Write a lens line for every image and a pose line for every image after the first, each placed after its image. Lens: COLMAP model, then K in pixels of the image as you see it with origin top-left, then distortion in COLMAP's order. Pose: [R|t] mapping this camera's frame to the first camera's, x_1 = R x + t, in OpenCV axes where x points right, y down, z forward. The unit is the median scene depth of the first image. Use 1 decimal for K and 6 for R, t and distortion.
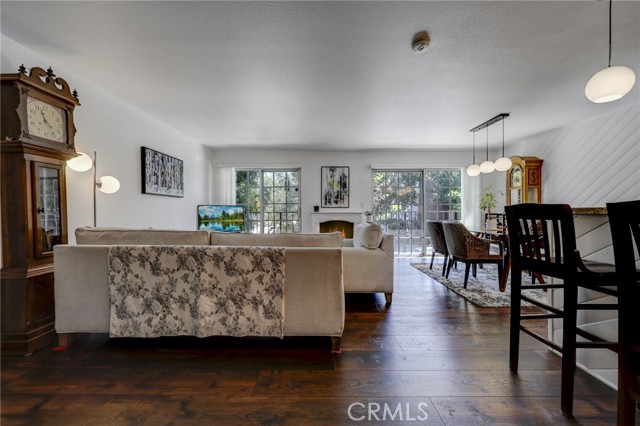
lens RADIAL K [[250.8, 0, 320.0], [0, 250.8, 213.0], [0, 0, 1]] dist [-0.000346, 0.000103]
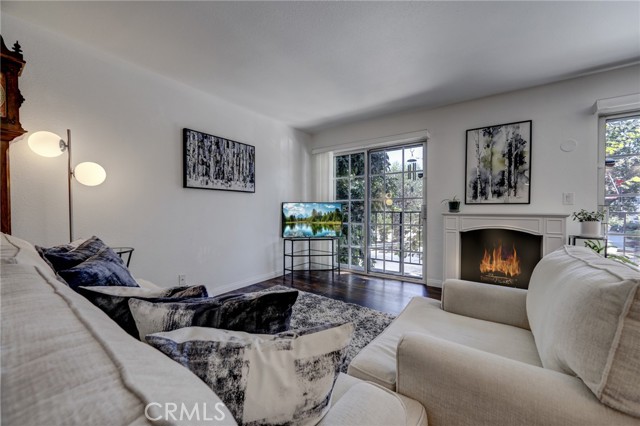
lens RADIAL K [[250.8, 0, 320.0], [0, 250.8, 213.0], [0, 0, 1]] dist [-0.000346, 0.000103]
pose [[0.815380, 0.010769, -0.578827, 0.072712], [-0.007531, 0.999940, 0.007996, -0.004661], [0.578878, -0.002161, 0.815411, 0.408150]]
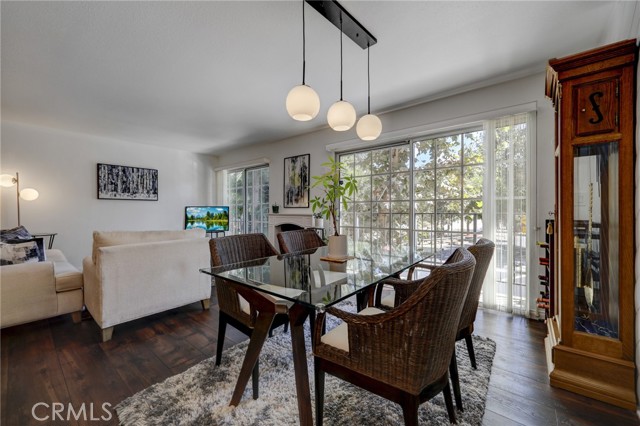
lens RADIAL K [[250.8, 0, 320.0], [0, 250.8, 213.0], [0, 0, 1]] dist [-0.000346, 0.000103]
pose [[0.777438, 0.005946, -0.628931, 0.702800], [-0.003095, 0.999979, 0.005628, -0.010037], [0.628952, -0.002429, 0.777440, 0.481973]]
